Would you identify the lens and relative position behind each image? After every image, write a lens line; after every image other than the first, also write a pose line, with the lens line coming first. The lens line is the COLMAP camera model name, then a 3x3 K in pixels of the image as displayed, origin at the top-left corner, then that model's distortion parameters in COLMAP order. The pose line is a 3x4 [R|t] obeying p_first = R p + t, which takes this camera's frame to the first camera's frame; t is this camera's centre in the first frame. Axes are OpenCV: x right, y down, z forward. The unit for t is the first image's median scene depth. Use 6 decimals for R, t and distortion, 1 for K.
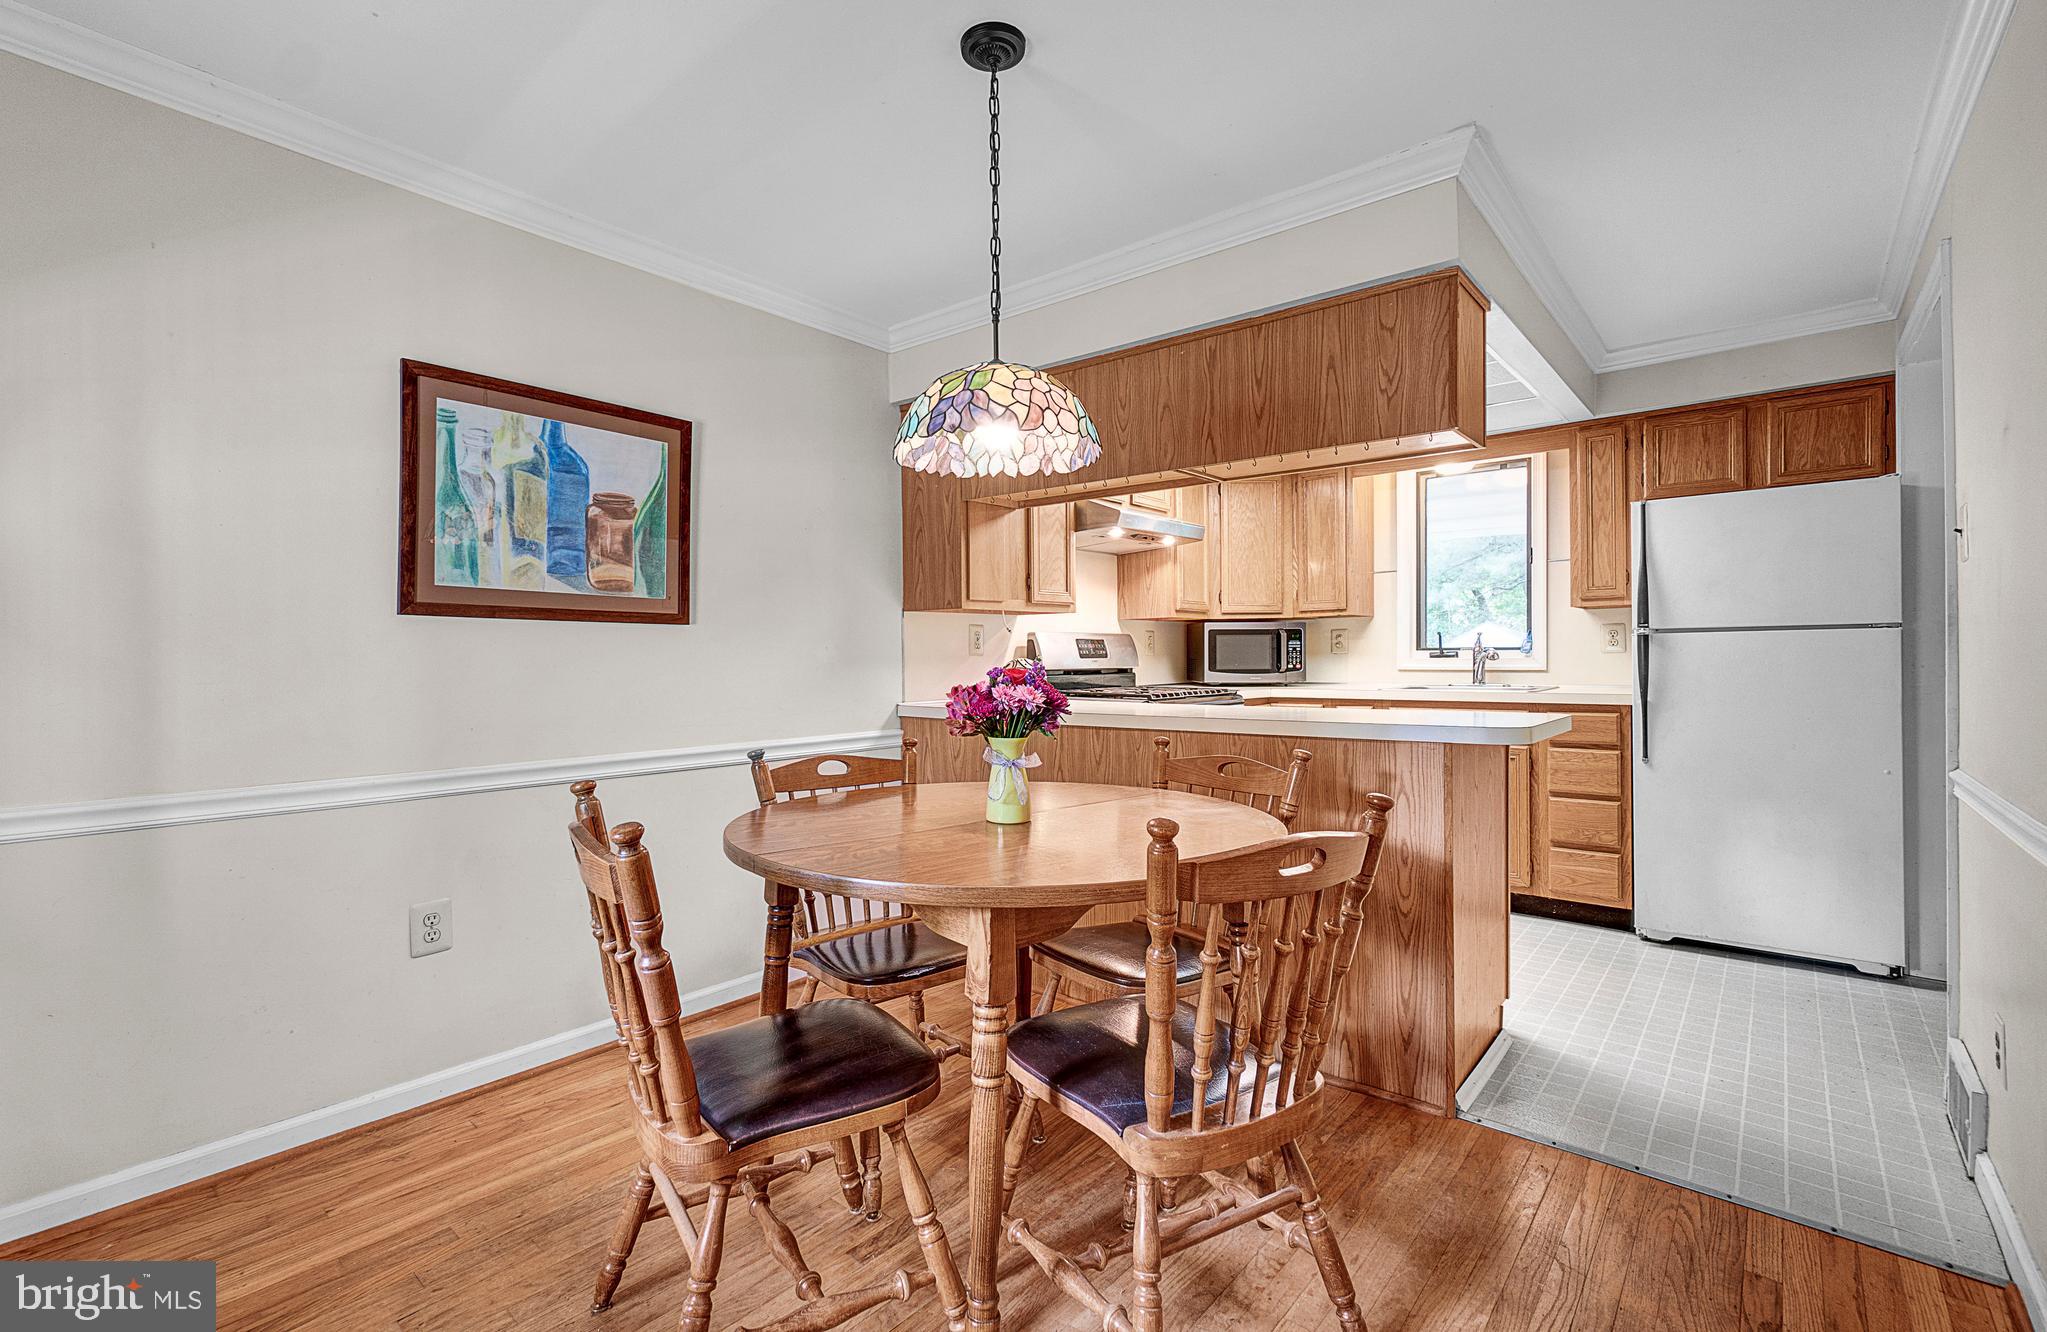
lens RADIAL K [[909.8, 0, 1023.5], [0, 909.8, 666.0], [0, 0, 1]] dist [0.000484, 0.000257]
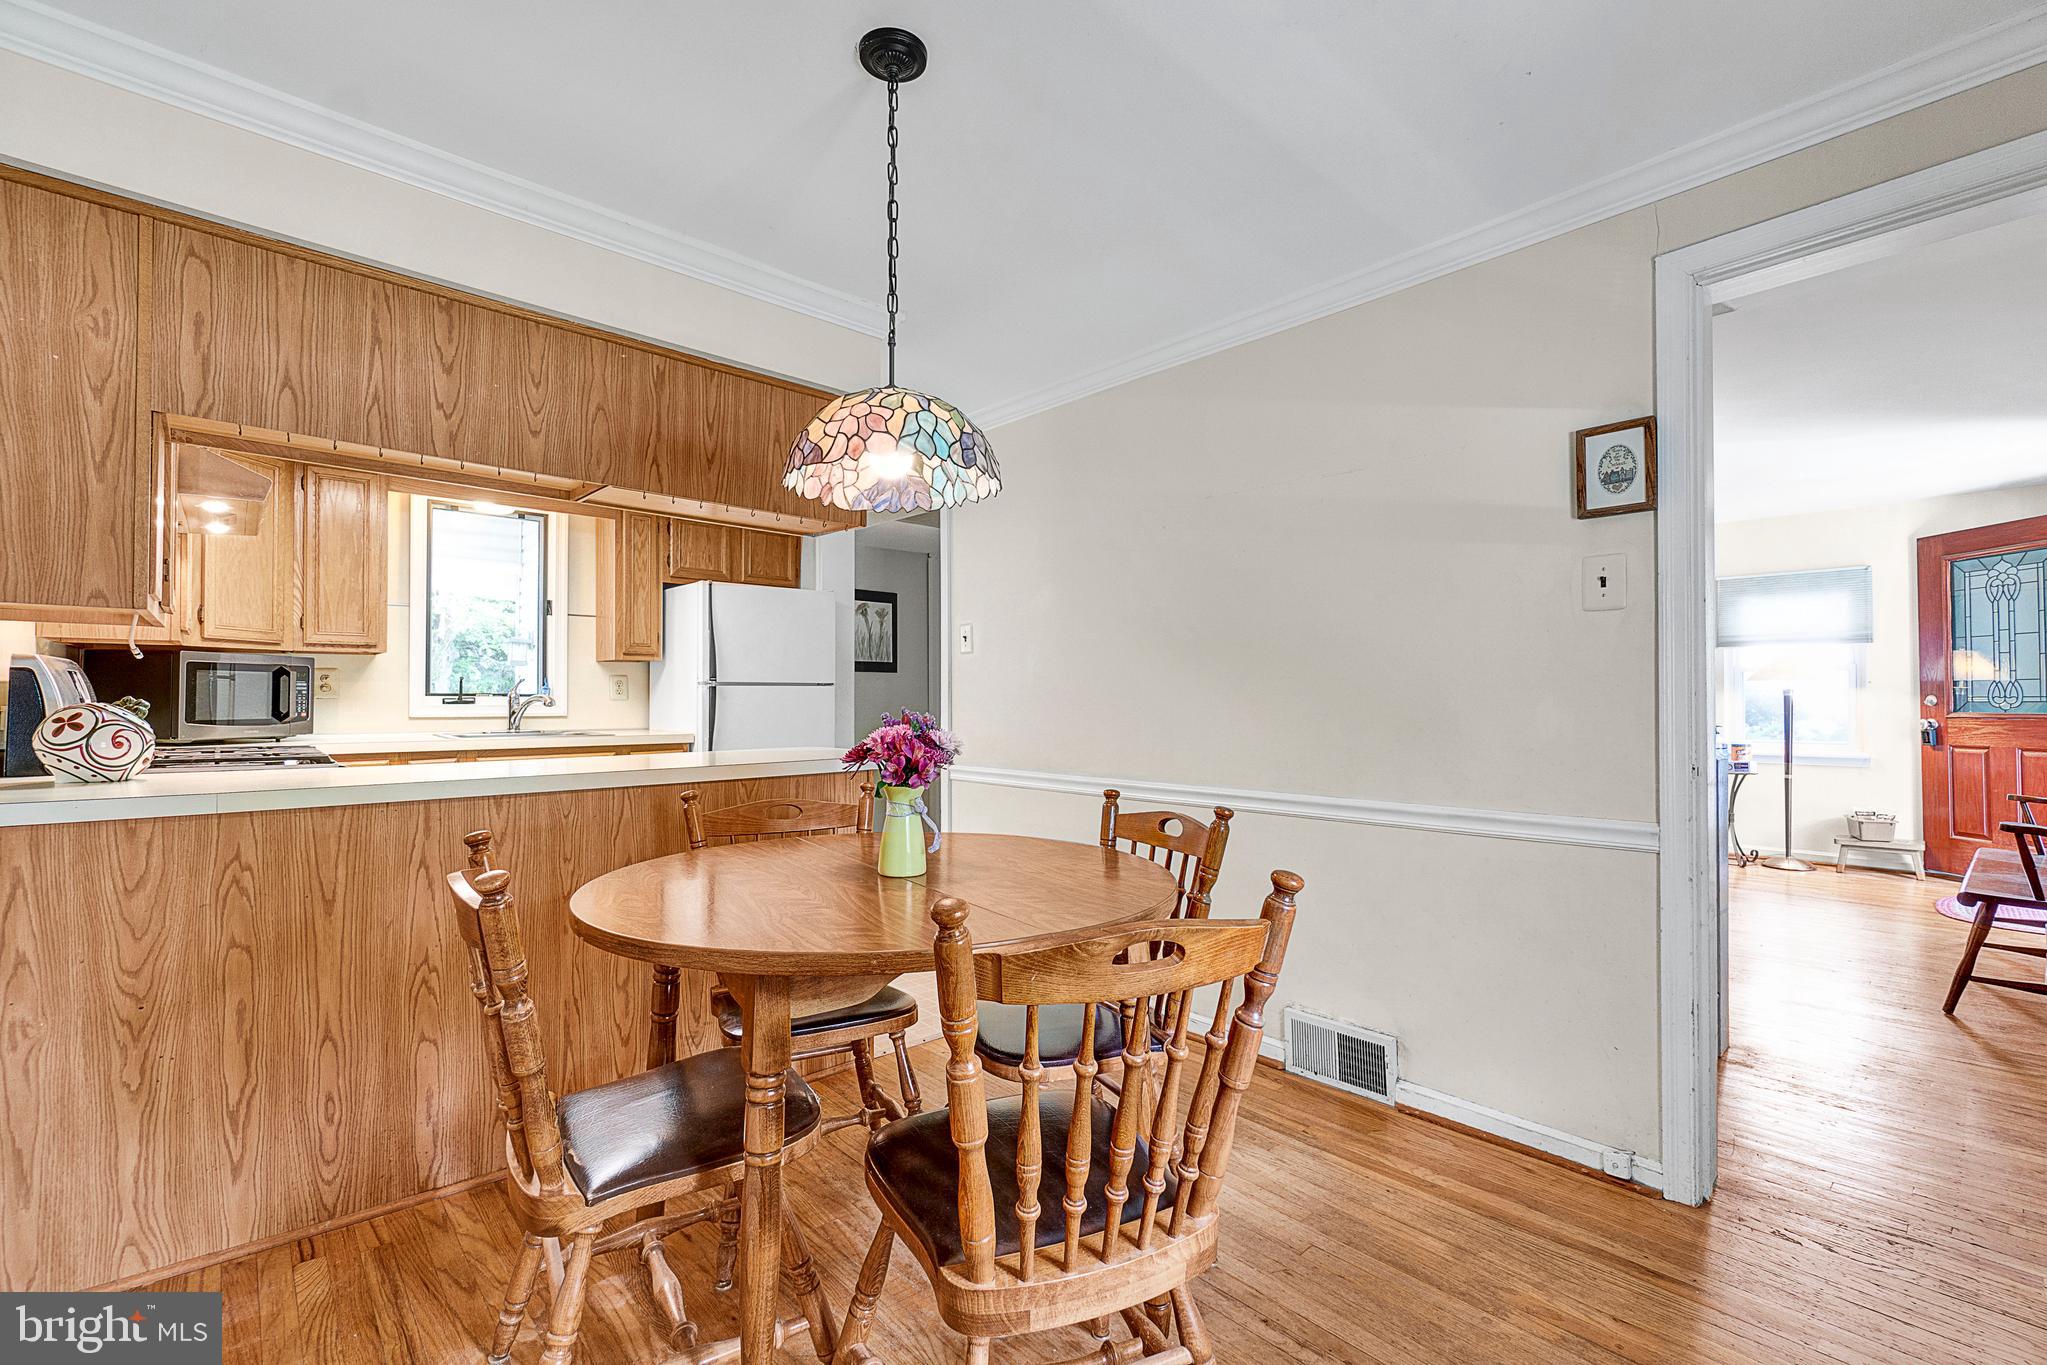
lens RADIAL K [[891.2, 0, 1023.5], [0, 891.2, 682.5], [0, 0, 1]] dist [0.000839, -0.000092]
pose [[0.143319, 0.027648, 0.989290, -0.468917], [0.007447, 0.999551, -0.029014, -0.000730], [-0.989648, 0.011525, 0.143049, 0.378907]]
